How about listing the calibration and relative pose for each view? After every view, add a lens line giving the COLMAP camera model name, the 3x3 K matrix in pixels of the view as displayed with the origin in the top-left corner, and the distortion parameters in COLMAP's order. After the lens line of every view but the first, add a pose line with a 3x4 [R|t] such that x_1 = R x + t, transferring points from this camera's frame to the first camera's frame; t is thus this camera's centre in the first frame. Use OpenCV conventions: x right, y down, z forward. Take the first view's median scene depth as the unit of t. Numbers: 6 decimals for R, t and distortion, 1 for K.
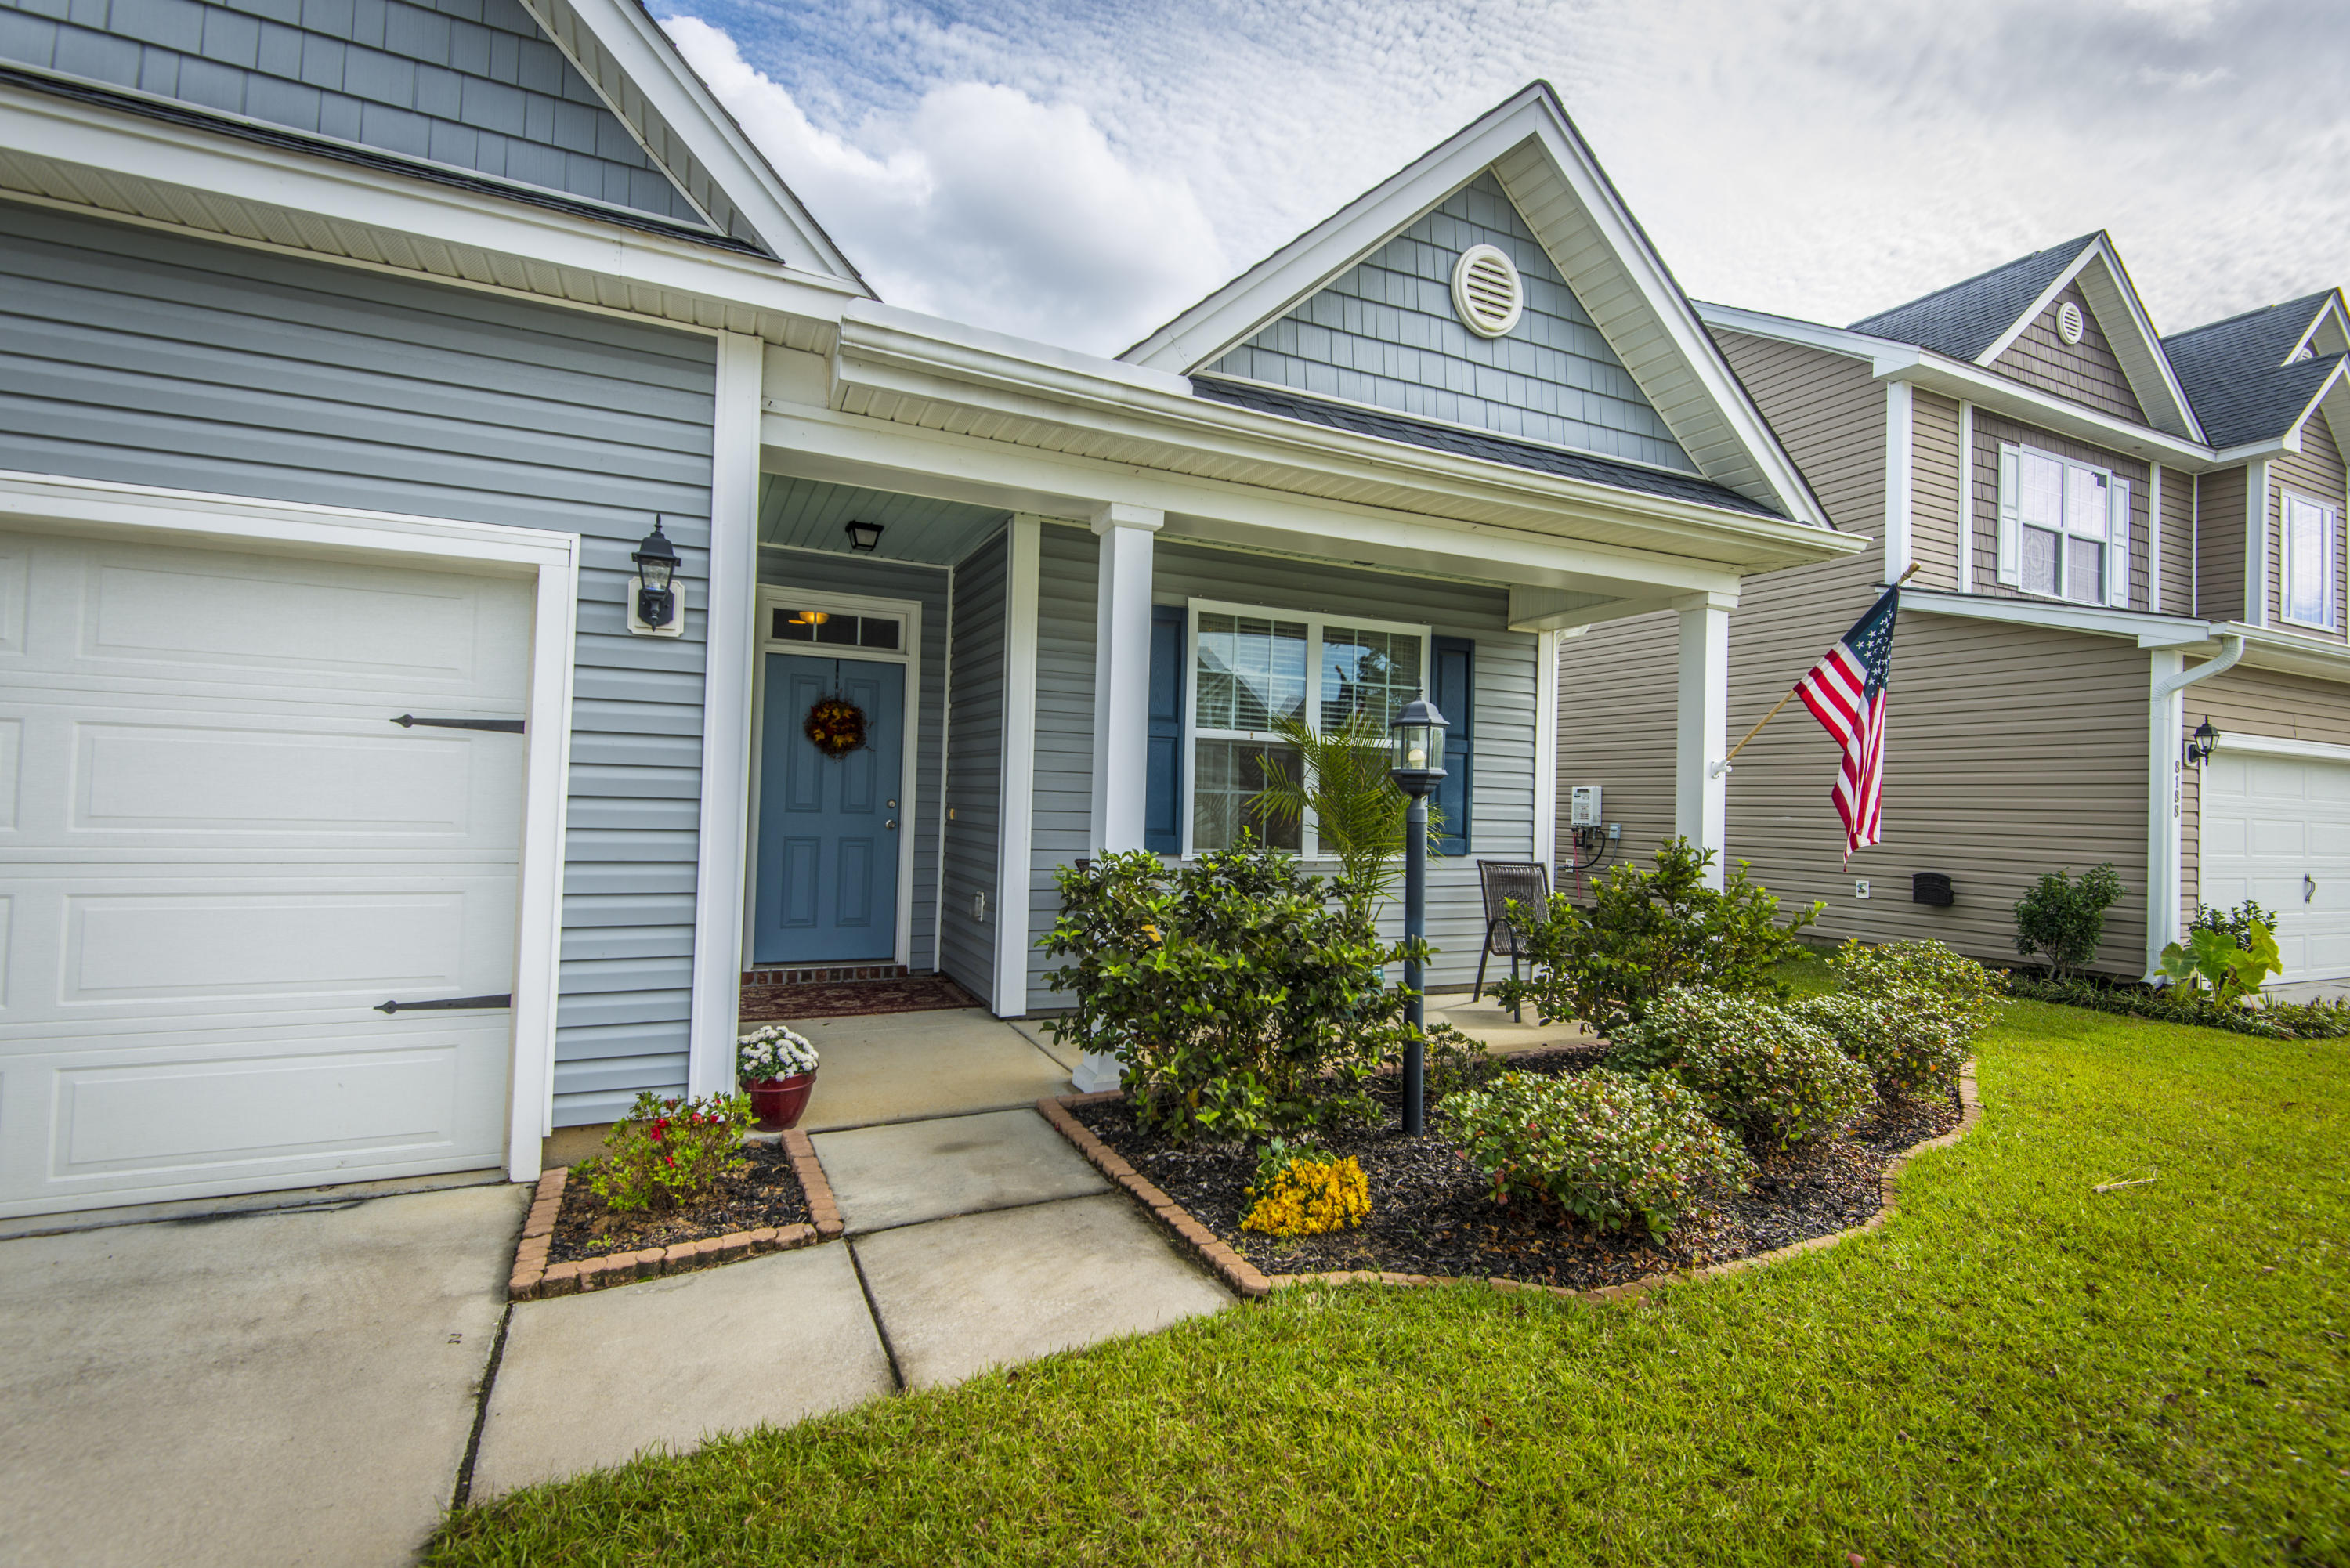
lens RADIAL K [[1076.9, 0, 1179.3], [0, 1076.9, 772.6], [0, 0, 1]] dist [0.033204, -0.015841]
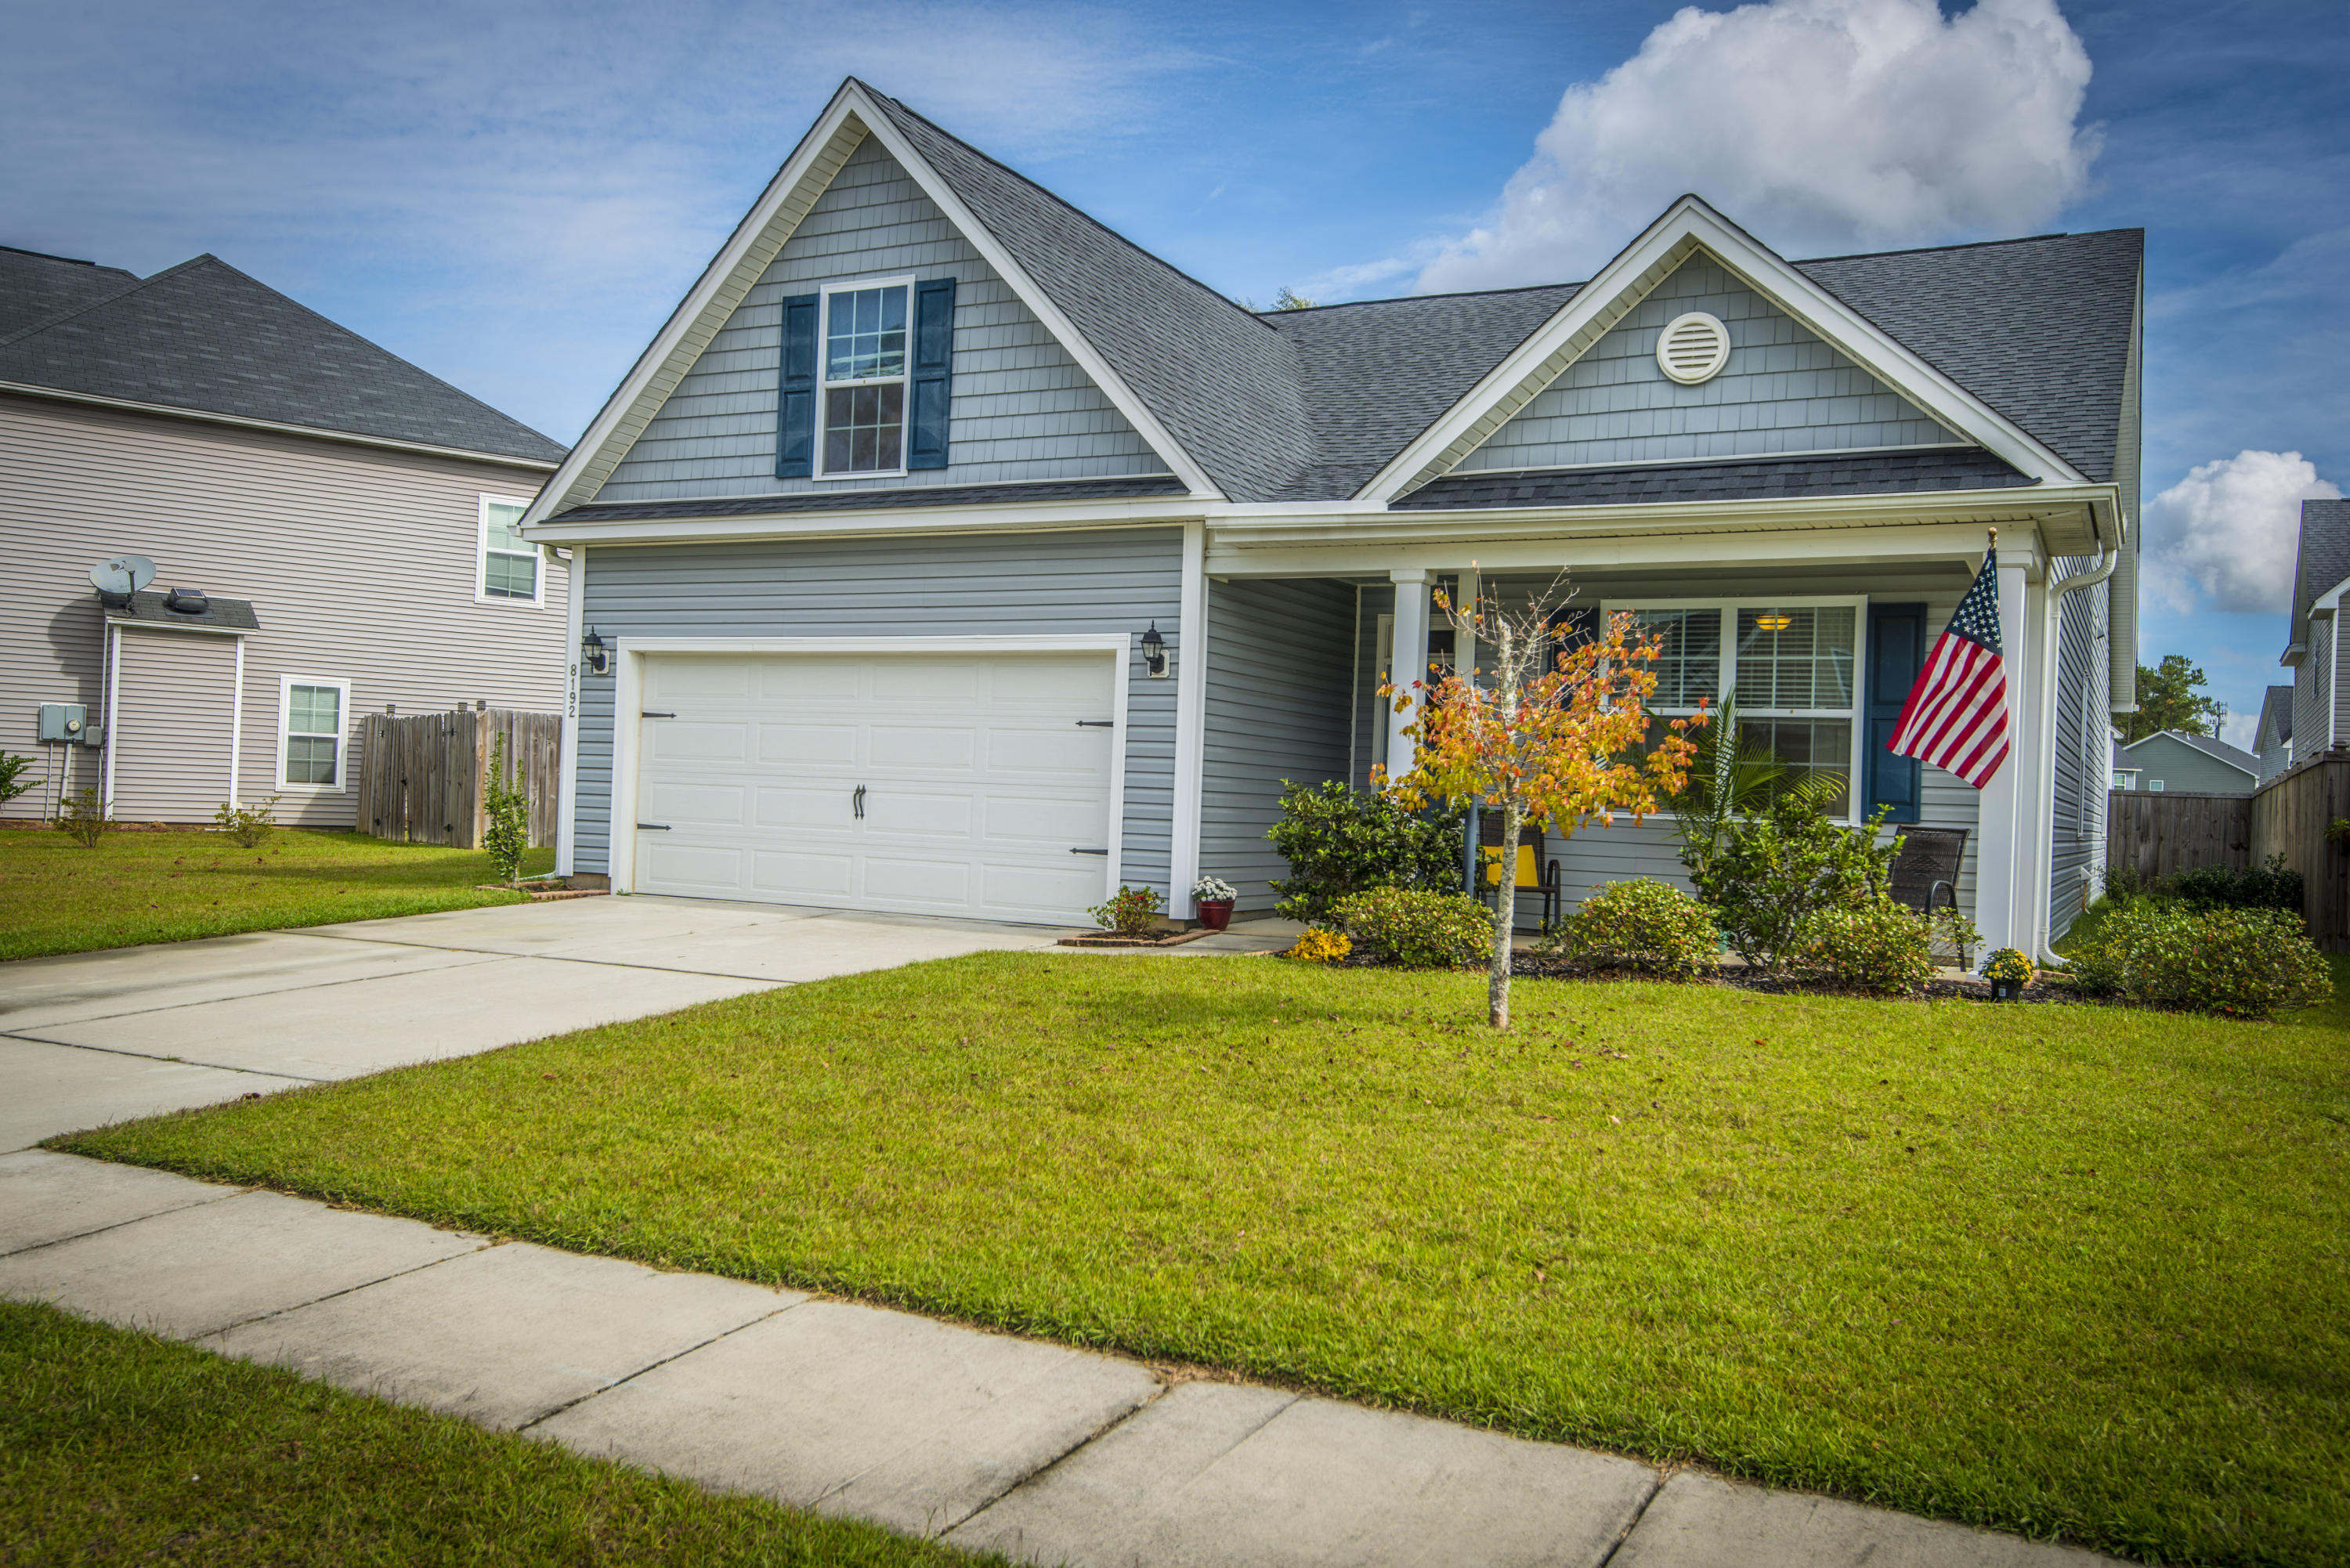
lens RADIAL K [[1909.7, 0, 1192.6], [0, 1909.7, 781.9], [0, 0, 1]] dist [0.033303, -0.006153]
pose [[0.604308, -0.010554, -0.796681, 1.789490], [0.000827, 0.999920, -0.012619, 0.085316], [0.796751, 0.006967, 0.604268, -0.827589]]
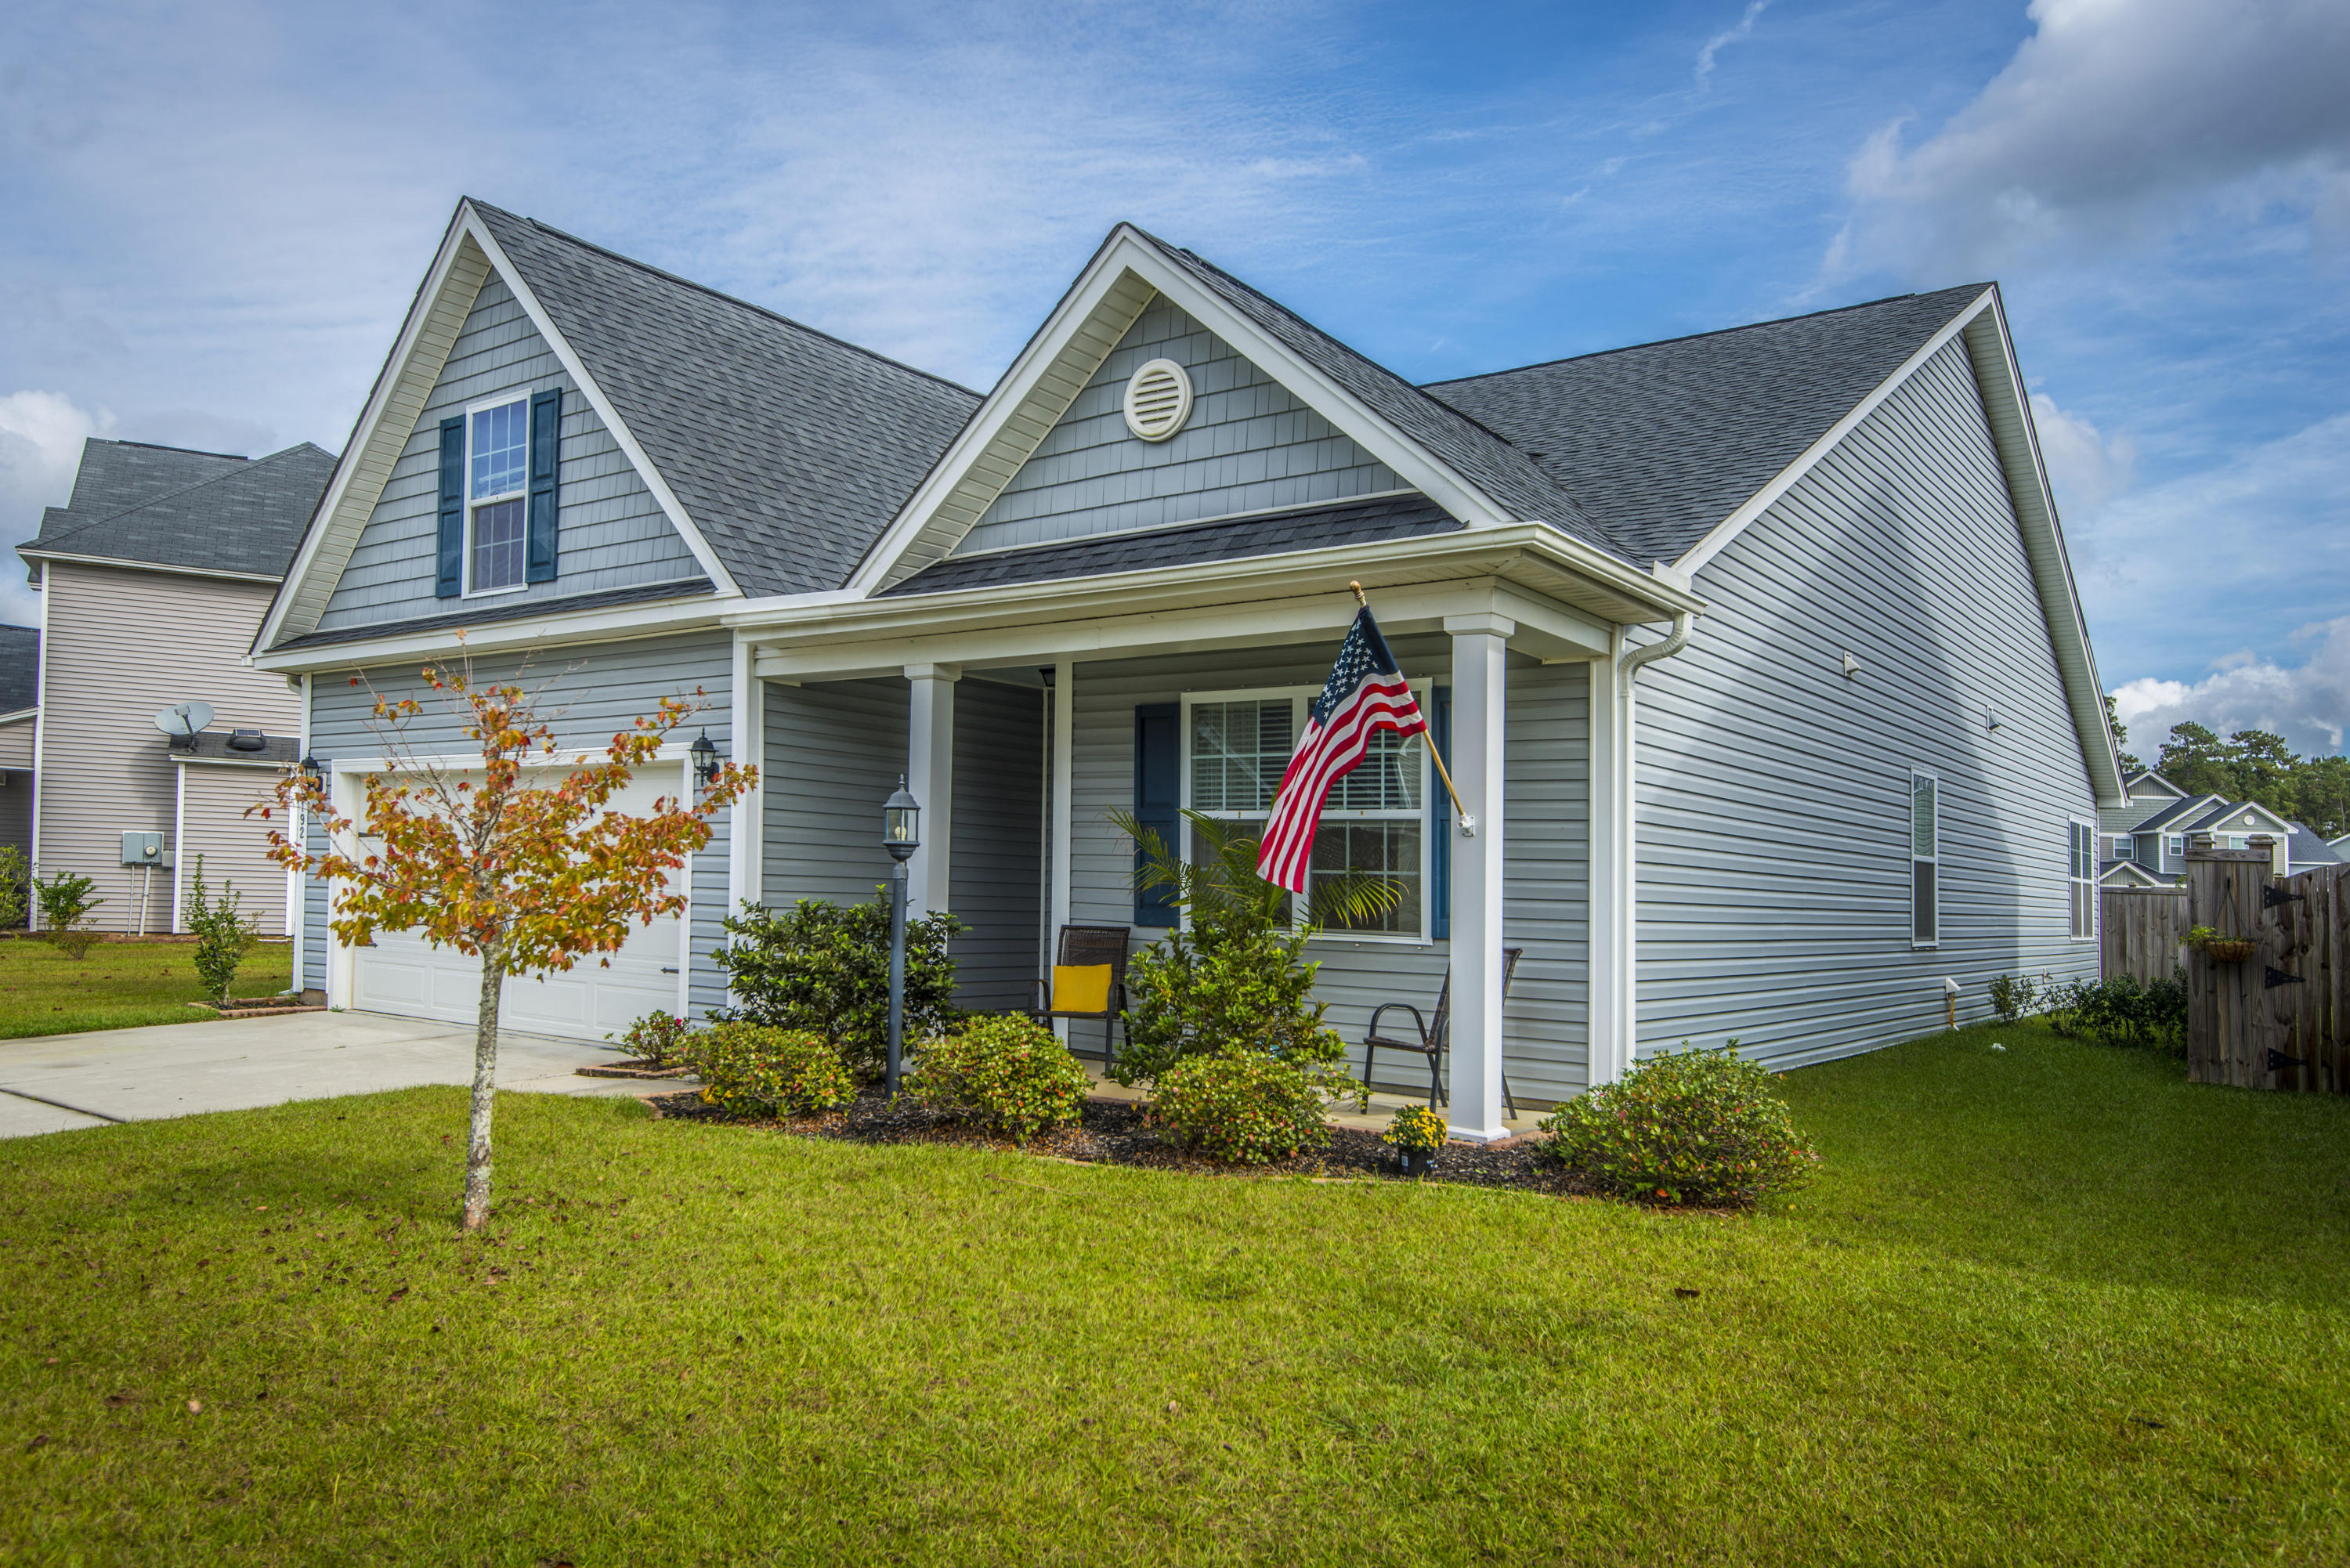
lens RADIAL K [[1649.5, 0, 1160.0], [0, 1649.5, 809.4], [0, 0, 1]] dist [0.031751, -0.002663]
pose [[0.455045, -0.055532, -0.888735, 1.847183], [0.008162, 0.998272, -0.058197, 0.066795], [0.890431, 0.019228, 0.454711, 0.273563]]
